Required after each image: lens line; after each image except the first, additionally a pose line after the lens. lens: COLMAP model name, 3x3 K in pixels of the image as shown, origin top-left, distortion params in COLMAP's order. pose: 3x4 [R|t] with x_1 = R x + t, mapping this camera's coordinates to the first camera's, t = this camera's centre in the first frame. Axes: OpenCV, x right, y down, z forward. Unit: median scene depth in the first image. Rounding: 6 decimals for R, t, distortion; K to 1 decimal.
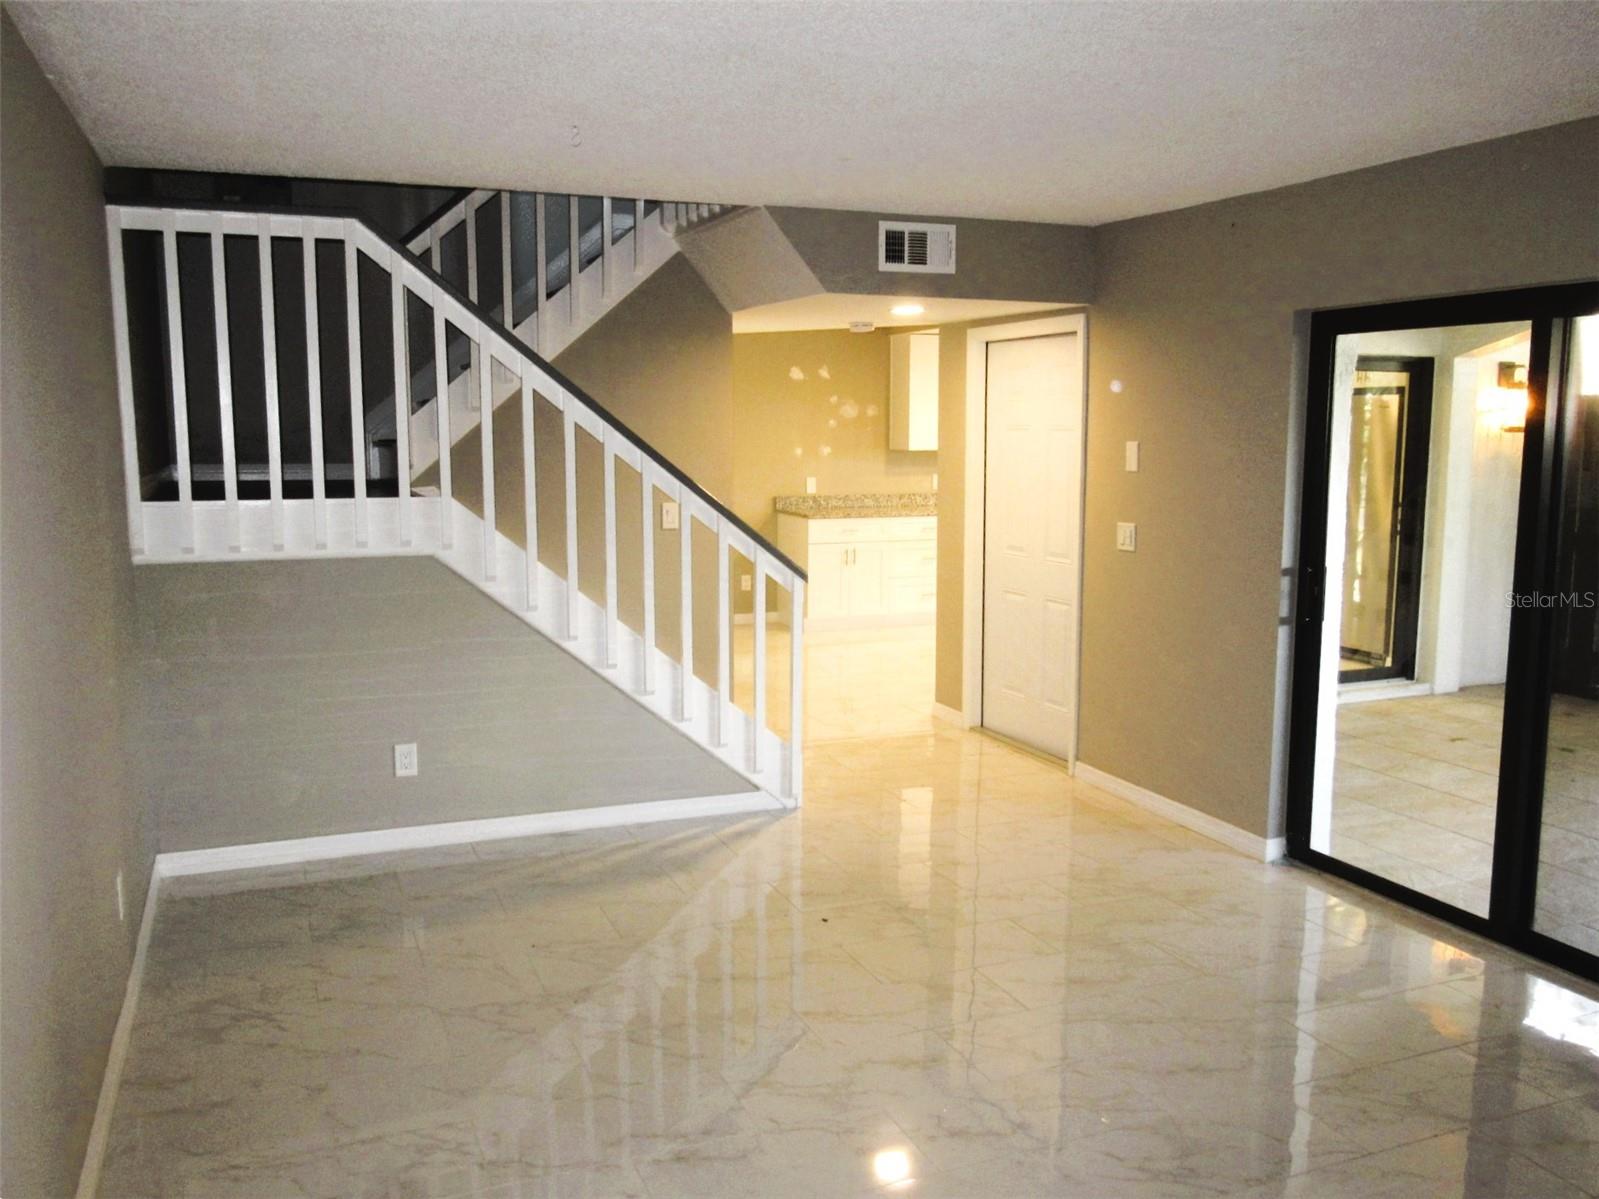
lens RADIAL K [[1310.7, 0, 799.5], [0, 1310.7, 599.5], [0, 0, 1]] dist [0.000631, -0.000004]
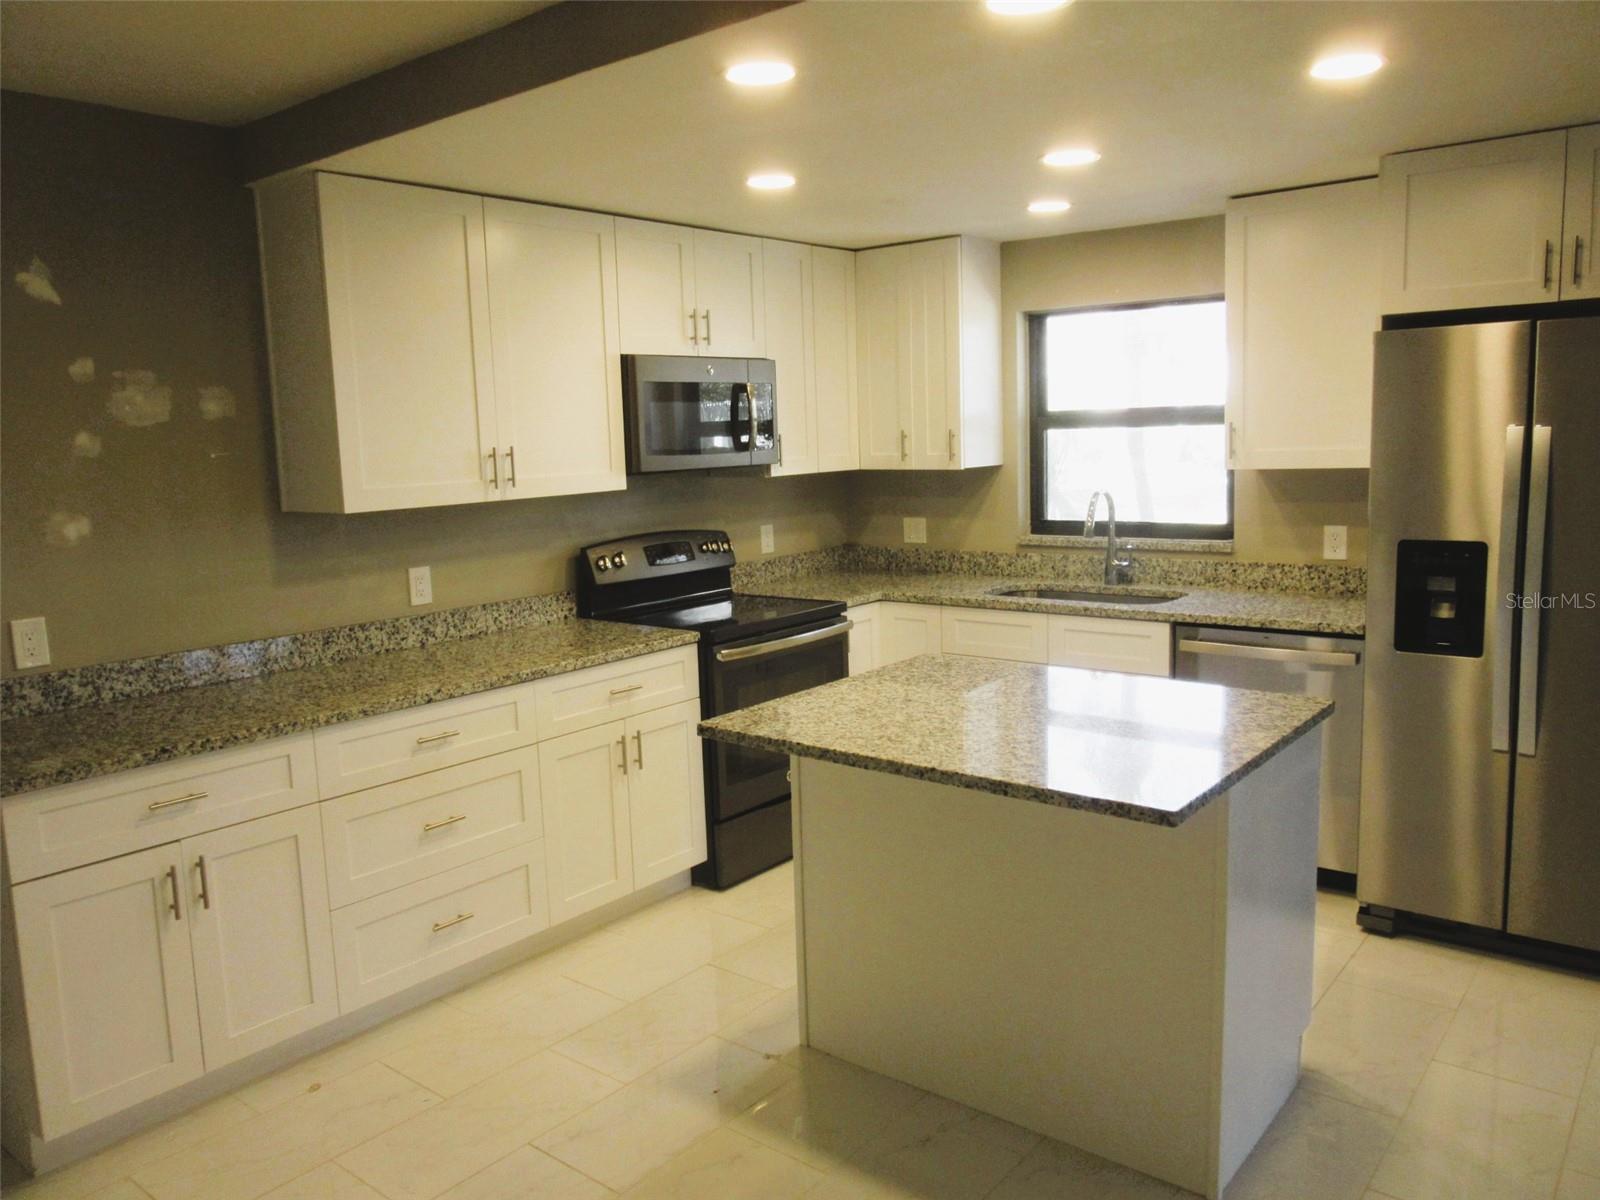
lens RADIAL K [[1198.2, 0, 800.0], [0, 1198.2, 600.0], [0, 0, 1]] dist [-0.027913, 0.002284]
pose [[0.880491, -0.092542, 0.464942, 0.040314], [0.097994, 0.995109, 0.012490, -0.082489], [-0.463824, 0.034565, 0.885253, 0.660001]]
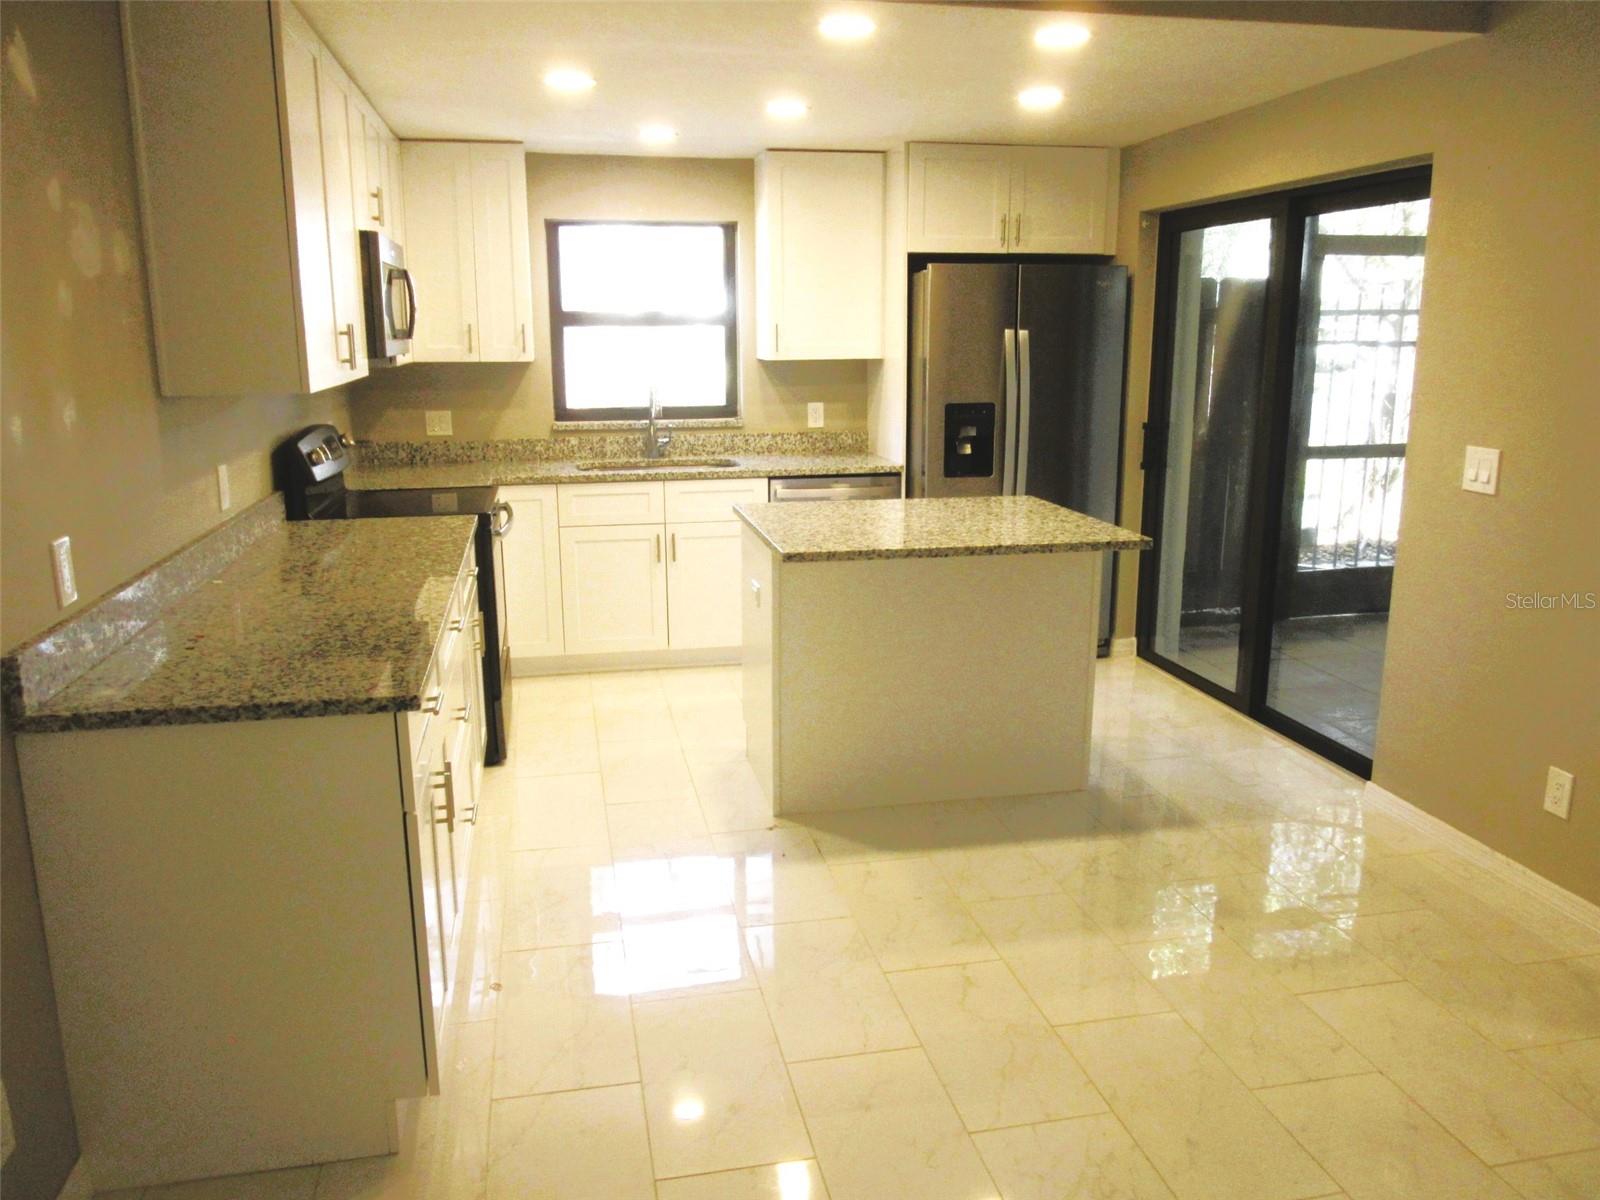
lens RADIAL K [[1198.2, 0, 800.0], [0, 1198.2, 600.0], [0, 0, 1]] dist [-0.027913, 0.002284]
pose [[0.195020, -0.215307, 0.956875, -0.162281], [0.142902, 0.971434, 0.189458, -0.101802], [-0.970333, 0.099791, 0.220217, 0.822075]]
